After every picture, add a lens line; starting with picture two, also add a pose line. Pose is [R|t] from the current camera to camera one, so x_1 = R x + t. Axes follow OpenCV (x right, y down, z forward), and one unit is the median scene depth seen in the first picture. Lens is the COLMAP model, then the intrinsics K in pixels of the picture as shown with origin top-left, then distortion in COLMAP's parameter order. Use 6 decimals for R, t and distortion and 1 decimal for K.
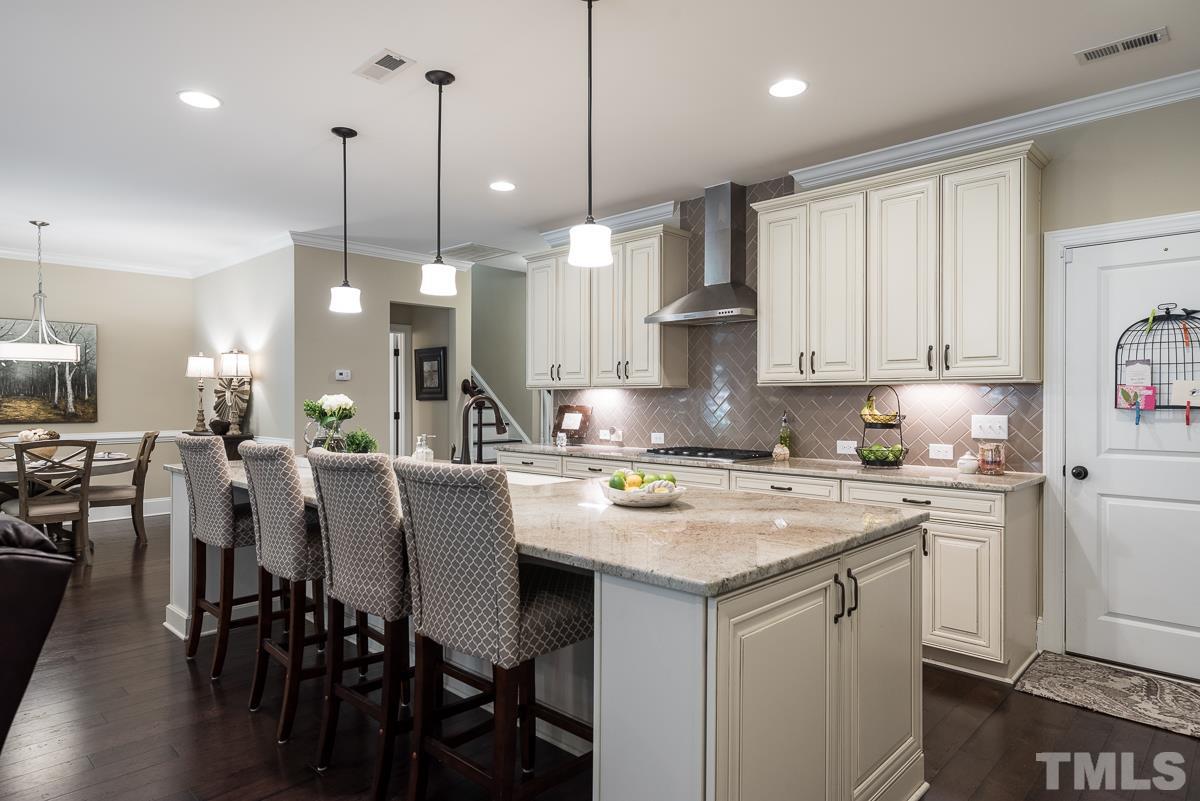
lens RADIAL K [[692.1, 0, 599.0], [0, 692.1, 401.4], [0, 0, 1]] dist [0.010257, -0.000476]
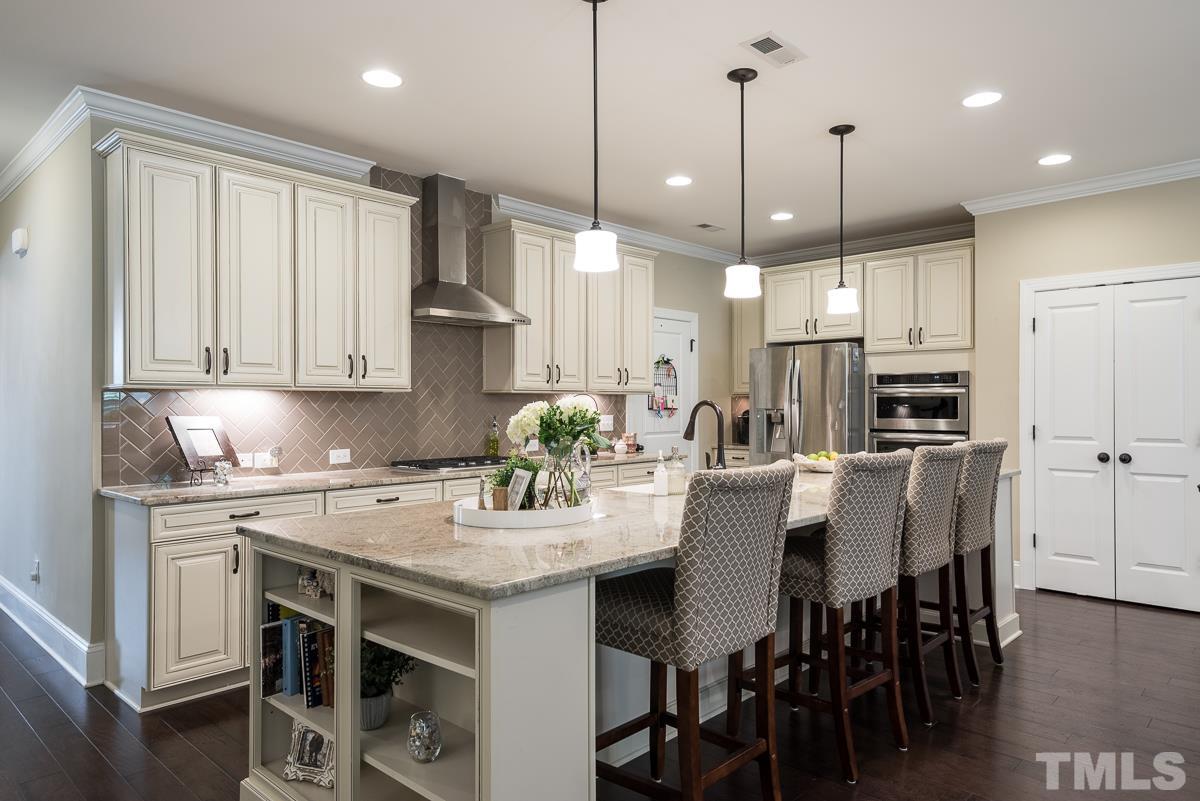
lens RADIAL K [[742.4, 0, 597.8], [0, 742.4, 401.7], [0, 0, 1]] dist [0.003089, 0.002614]
pose [[-0.002592, 0.003462, 0.999991, -0.706049], [0.006213, 0.999975, -0.003446, -0.002690], [-0.999977, 0.006204, -0.002613, 0.679124]]
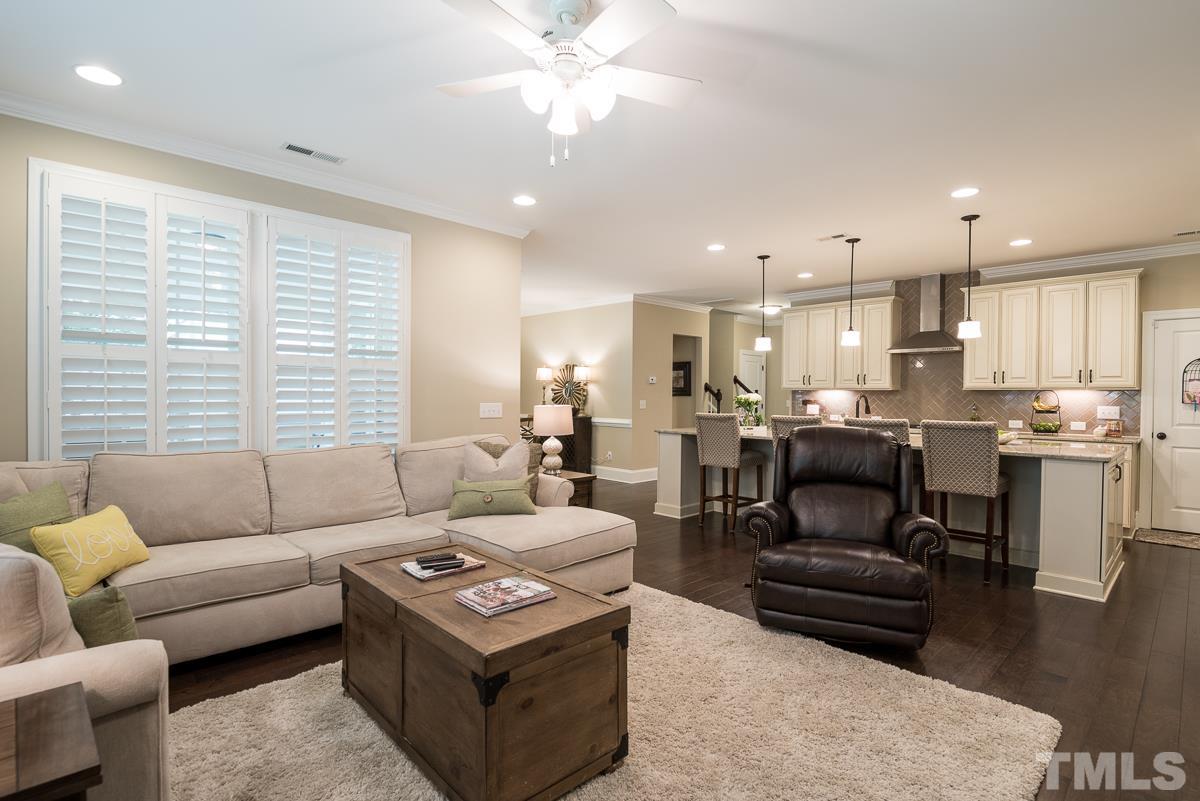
lens RADIAL K [[581.5, 0, 593.0], [0, 581.5, 400.4], [0, 0, 1]] dist [-0.016743, 0.000090]
pose [[0.998561, 0.006418, -0.053248, -0.690411], [-0.006050, 0.999957, 0.007075, 0.000575], [0.053291, -0.006743, 0.998556, -0.580082]]
